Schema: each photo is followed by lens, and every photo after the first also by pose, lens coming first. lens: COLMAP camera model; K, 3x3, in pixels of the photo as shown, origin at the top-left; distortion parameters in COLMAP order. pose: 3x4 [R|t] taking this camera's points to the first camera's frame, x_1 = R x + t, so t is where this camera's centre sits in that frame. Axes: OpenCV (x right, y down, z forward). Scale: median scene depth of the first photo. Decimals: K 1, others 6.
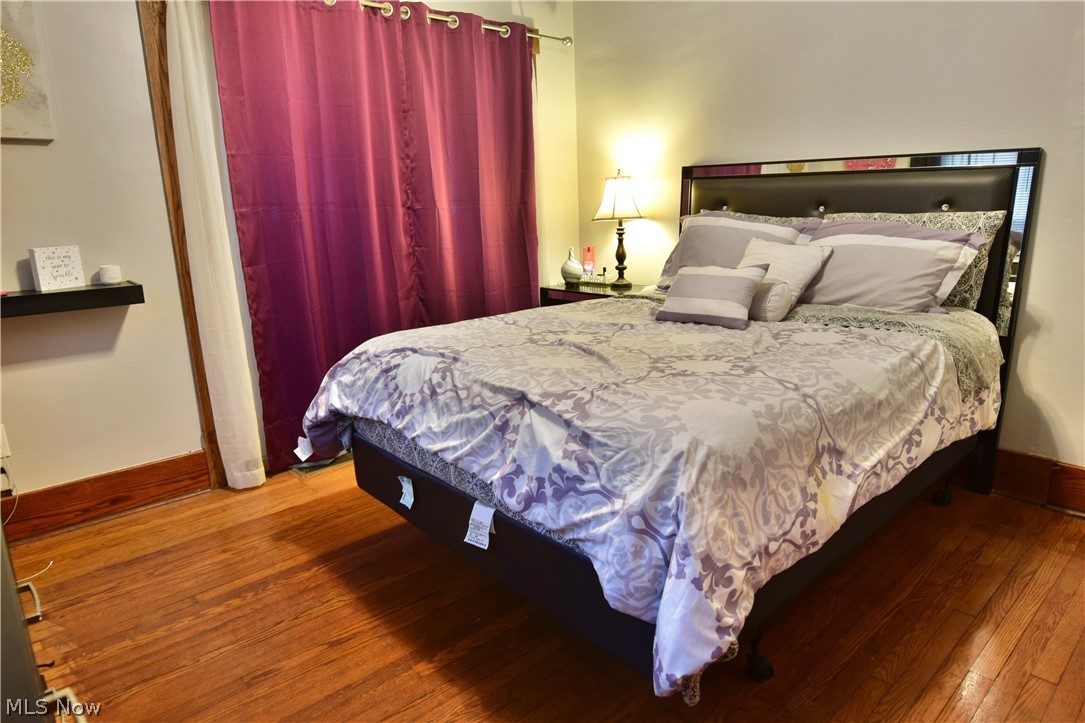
lens RADIAL K [[662.6, 0, 545.3], [0, 662.6, 361.8], [0, 0, 1]] dist [-0.015235, -0.001179]
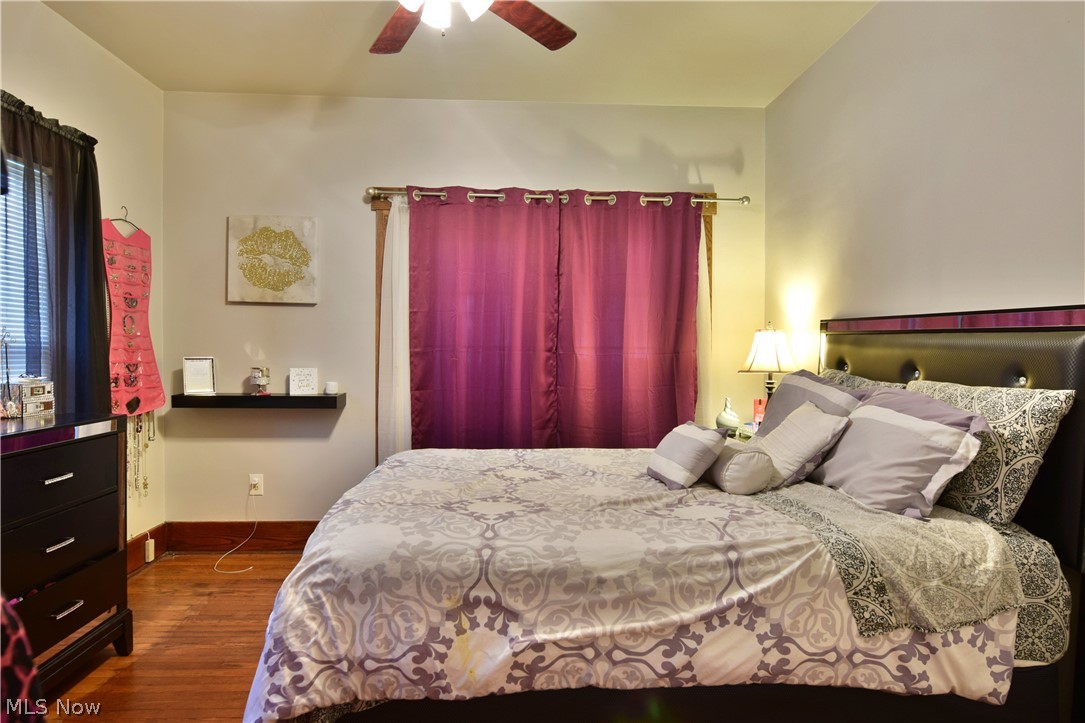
lens RADIAL K [[662.6, 0, 545.3], [0, 662.6, 361.8], [0, 0, 1]] dist [-0.015235, -0.001179]
pose [[0.776425, 0.047436, -0.628422, 0.710162], [-0.173351, 0.974773, -0.140598, -0.065089], [0.605899, 0.218101, 0.765061, 0.121256]]
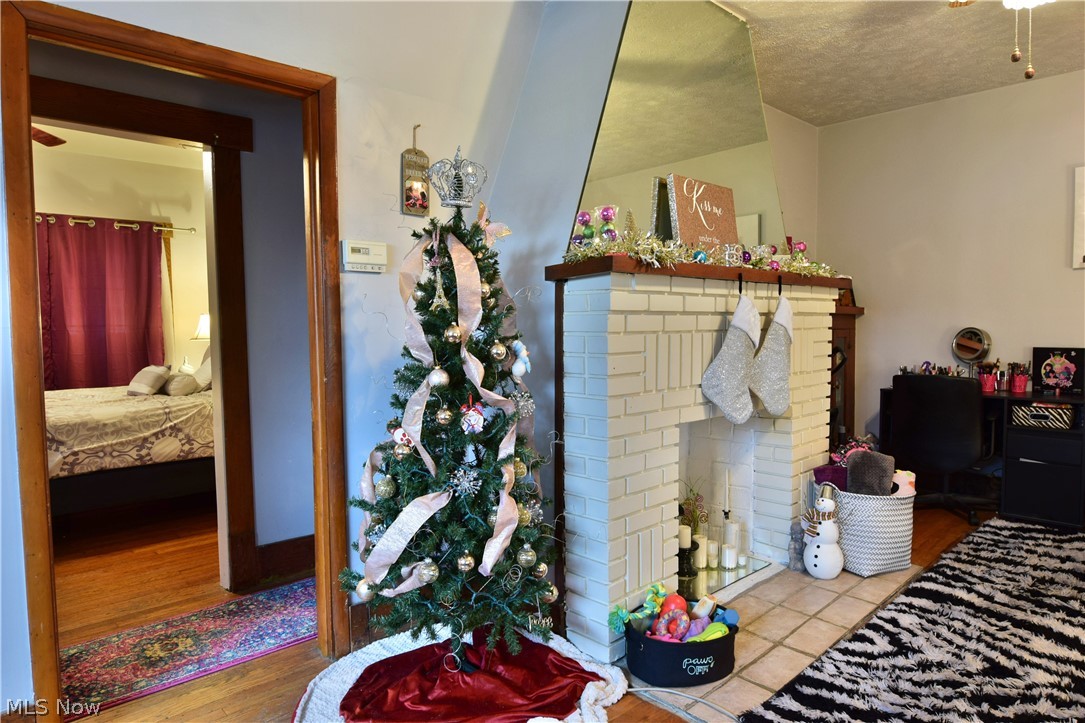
lens RADIAL K [[662.6, 0, 545.3], [0, 662.6, 361.8], [0, 0, 1]] dist [-0.015235, -0.001179]
pose [[0.999153, 0.022123, 0.034708, 1.328029], [-0.015814, 0.984882, -0.172504, 0.148718], [-0.038000, 0.171809, 0.984397, -0.882182]]
